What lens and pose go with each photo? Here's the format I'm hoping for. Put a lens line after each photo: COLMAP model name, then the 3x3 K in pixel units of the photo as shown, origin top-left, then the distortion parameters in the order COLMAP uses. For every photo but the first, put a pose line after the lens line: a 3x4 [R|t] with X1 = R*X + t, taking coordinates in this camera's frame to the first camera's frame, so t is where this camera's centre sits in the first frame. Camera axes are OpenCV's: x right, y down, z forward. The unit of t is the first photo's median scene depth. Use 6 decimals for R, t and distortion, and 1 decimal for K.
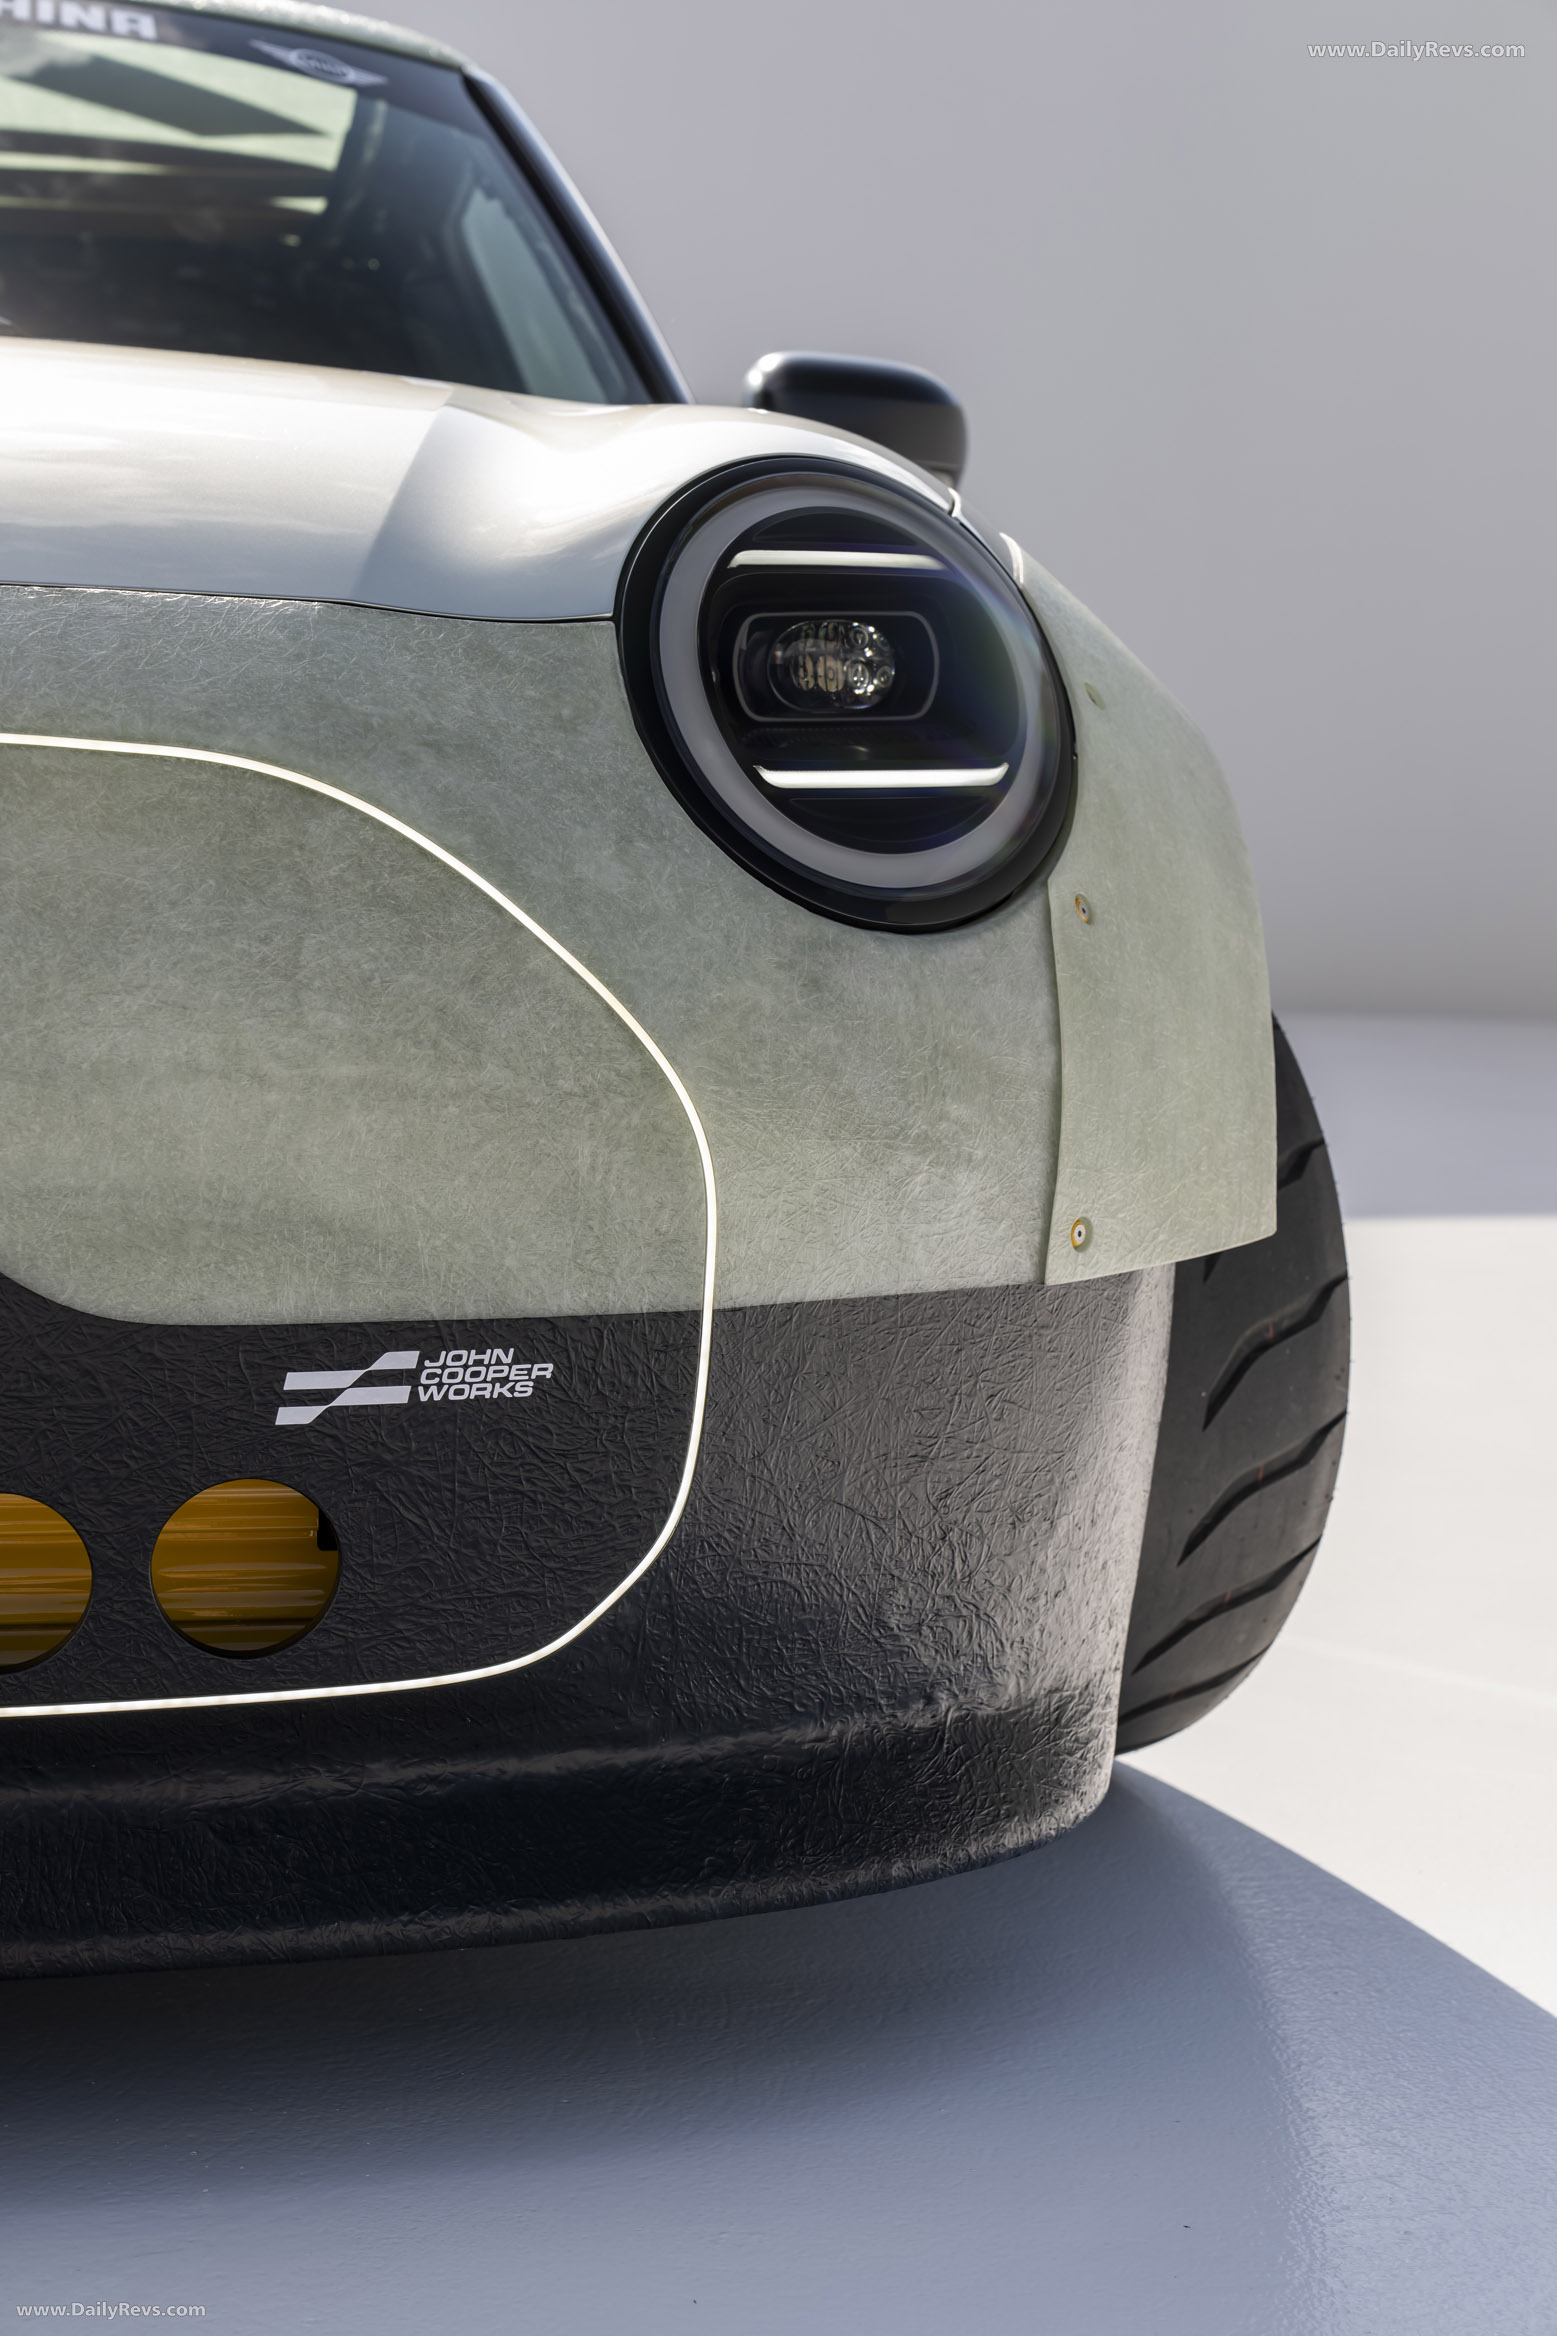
lens RADIAL K [[3550.3, 0, 778.5], [0, 3550.3, 1168.0], [0, 0, 1]] dist [0.026161, 0.031163]
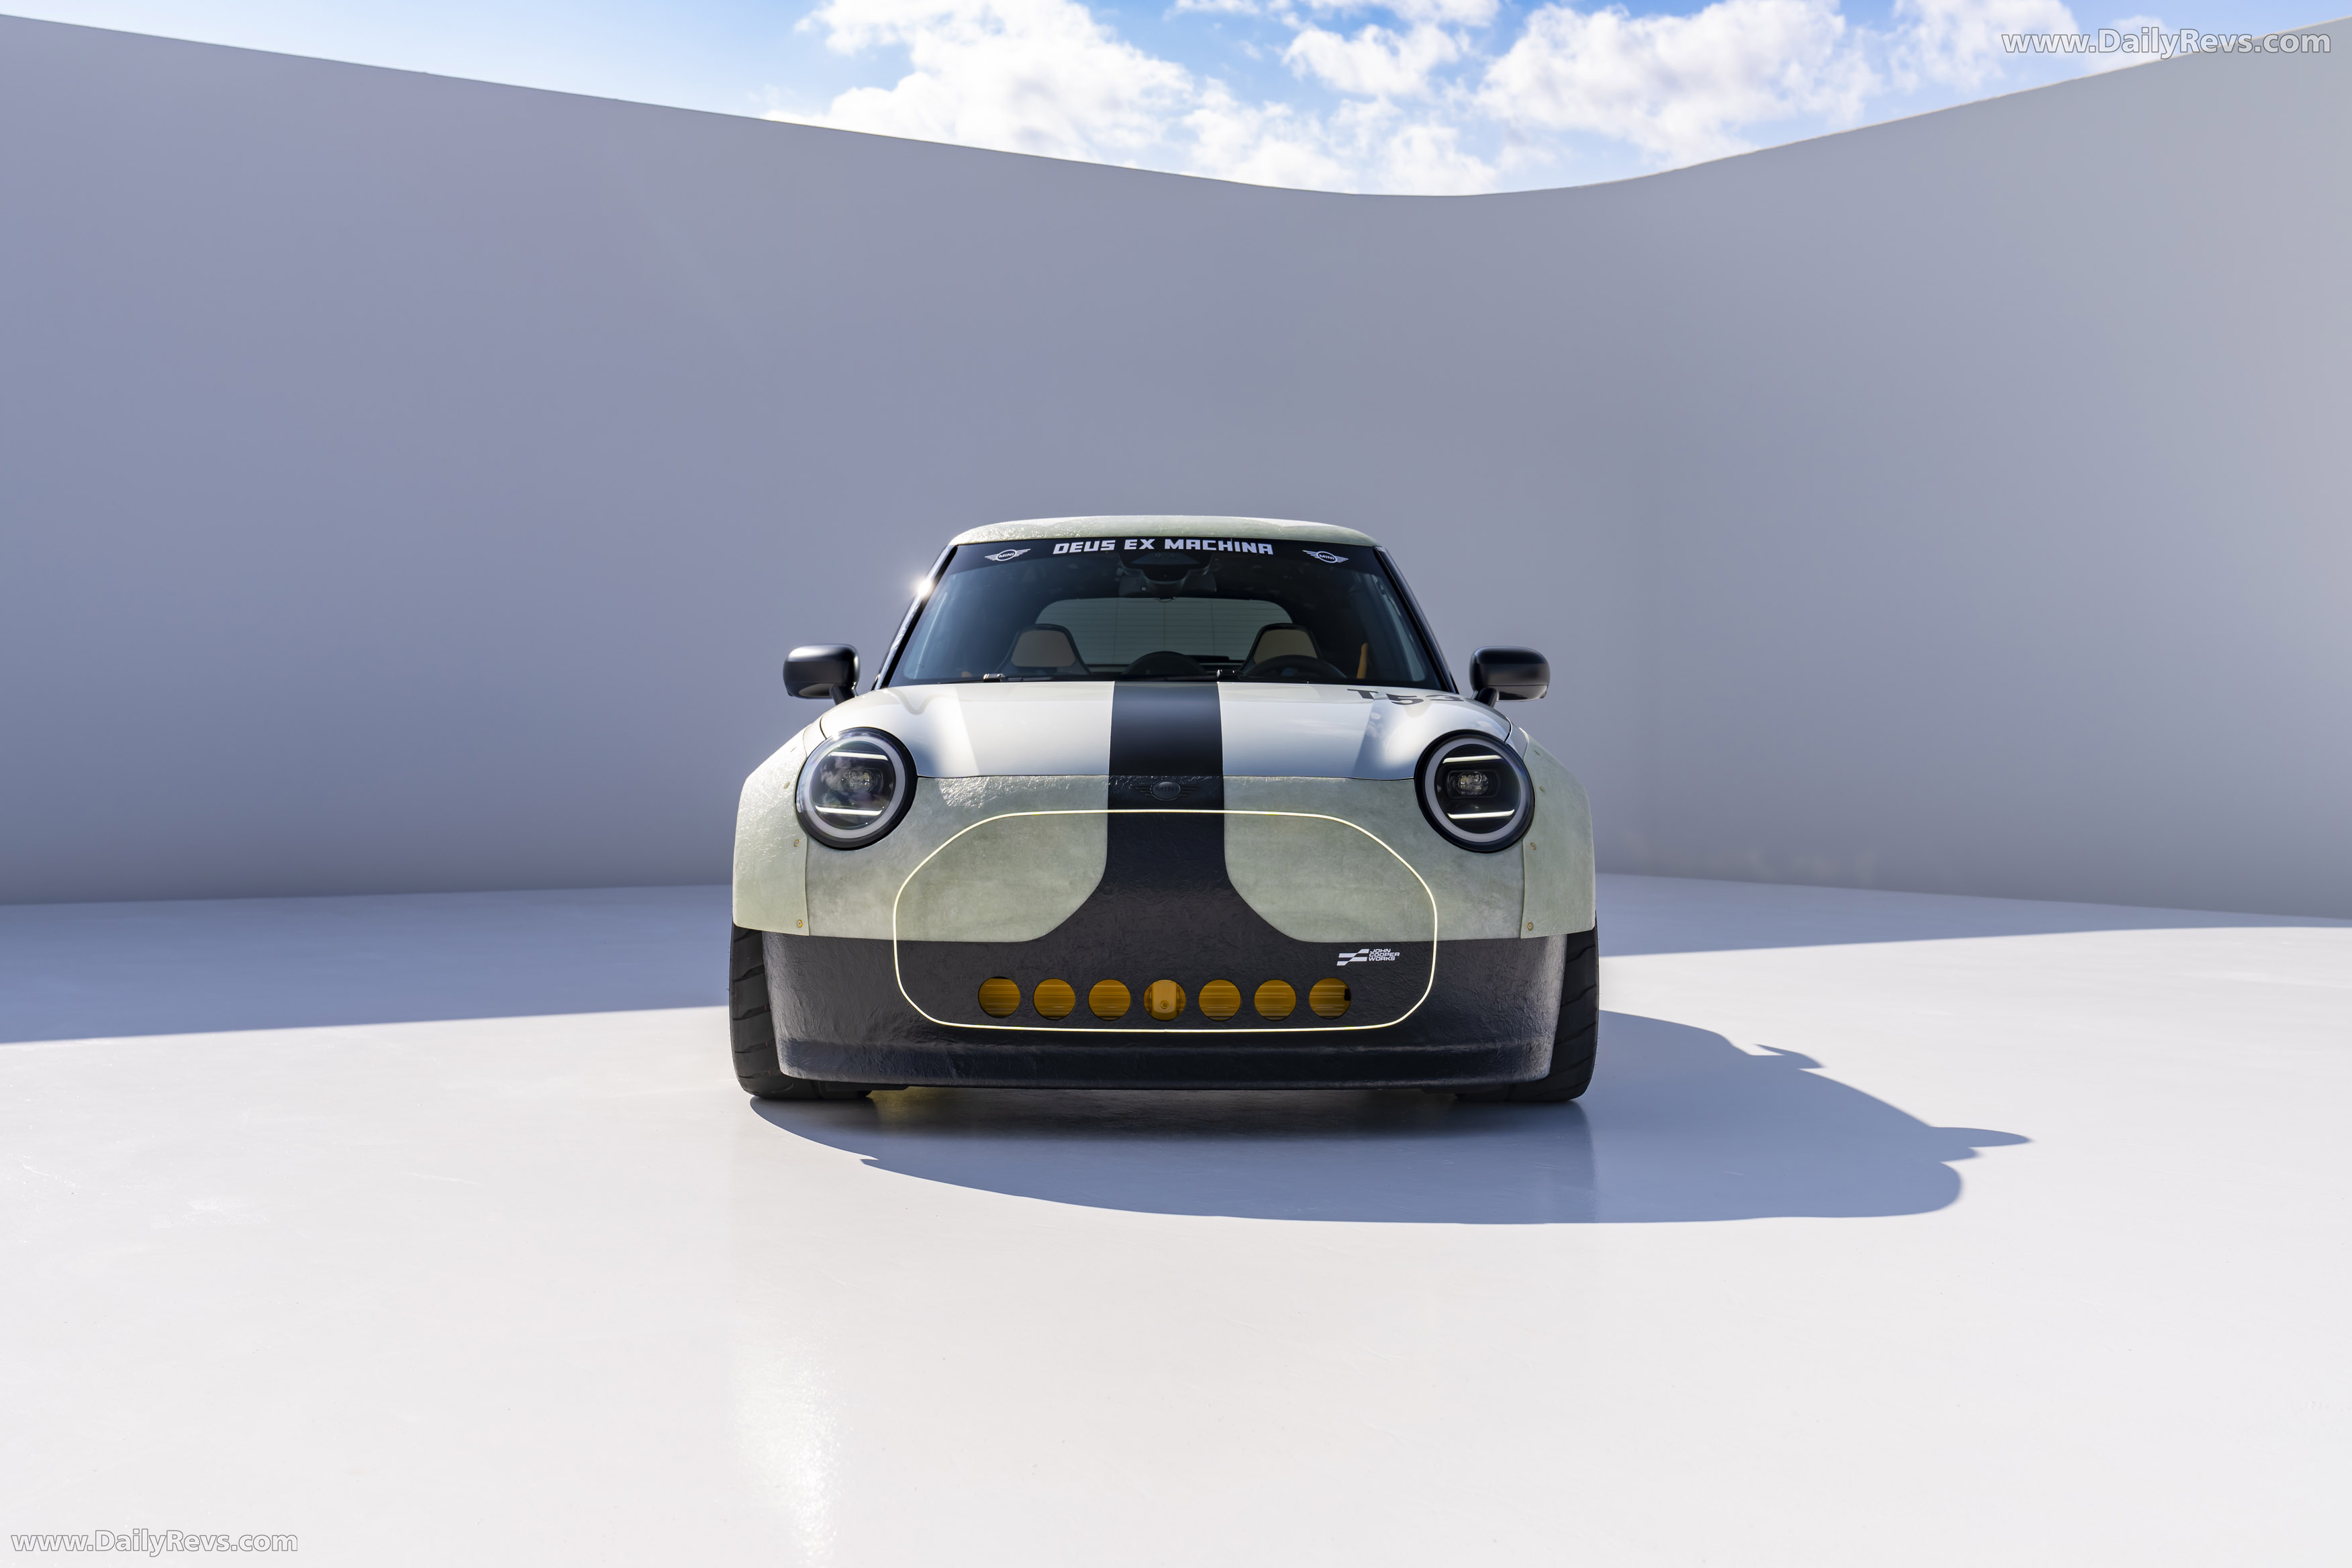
lens RADIAL K [[2922.5, 0, 1176.0], [0, 2922.5, 784.0], [0, 0, 1]] dist [0.000276, 0.000205]
pose [[0.988620, -0.009803, -0.150117, 0.199583], [-0.001312, 0.997274, -0.073769, 0.109741], [0.150431, 0.073127, 0.985912, -2.515067]]
